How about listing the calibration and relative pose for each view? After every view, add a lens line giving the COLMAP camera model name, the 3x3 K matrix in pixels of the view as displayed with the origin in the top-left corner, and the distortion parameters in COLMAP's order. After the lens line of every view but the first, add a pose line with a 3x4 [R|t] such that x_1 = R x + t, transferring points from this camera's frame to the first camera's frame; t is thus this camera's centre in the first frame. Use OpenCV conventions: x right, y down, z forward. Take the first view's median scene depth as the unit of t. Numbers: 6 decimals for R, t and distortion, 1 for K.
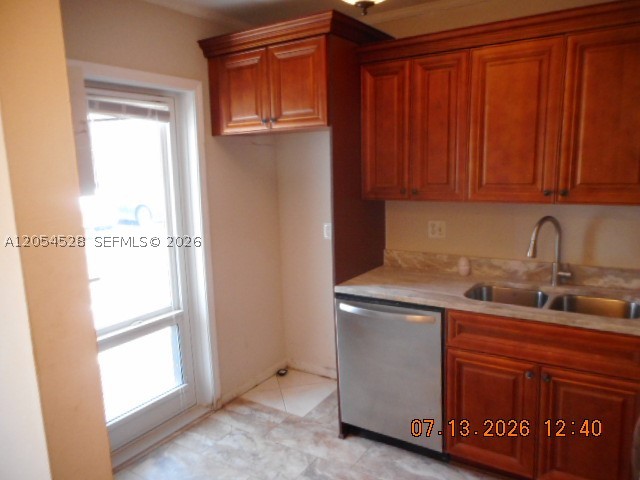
lens RADIAL K [[467.5, 0, 311.4], [0, 467.5, 243.7], [0, 0, 1]] dist [-0.002120, 0.000055]
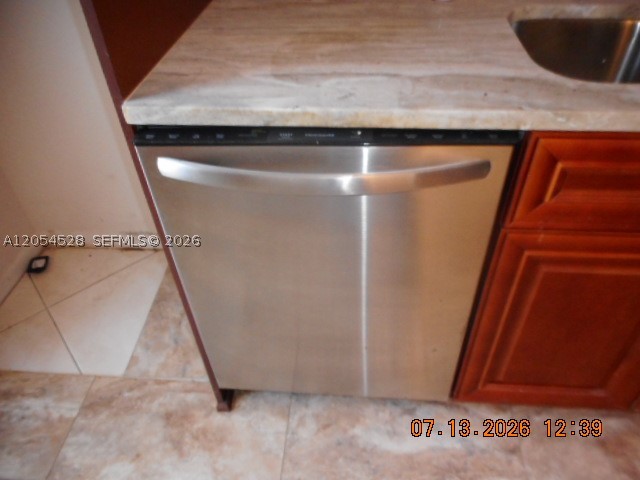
lens RADIAL K [[467.5, 0, 311.4], [0, 467.5, 243.7], [0, 0, 1]] dist [-0.002120, 0.000055]
pose [[0.873027, -0.322068, 0.366193, 0.019986], [0.082901, 0.837981, 0.539366, 0.018844], [-0.480575, -0.440523, 0.758279, 0.632961]]
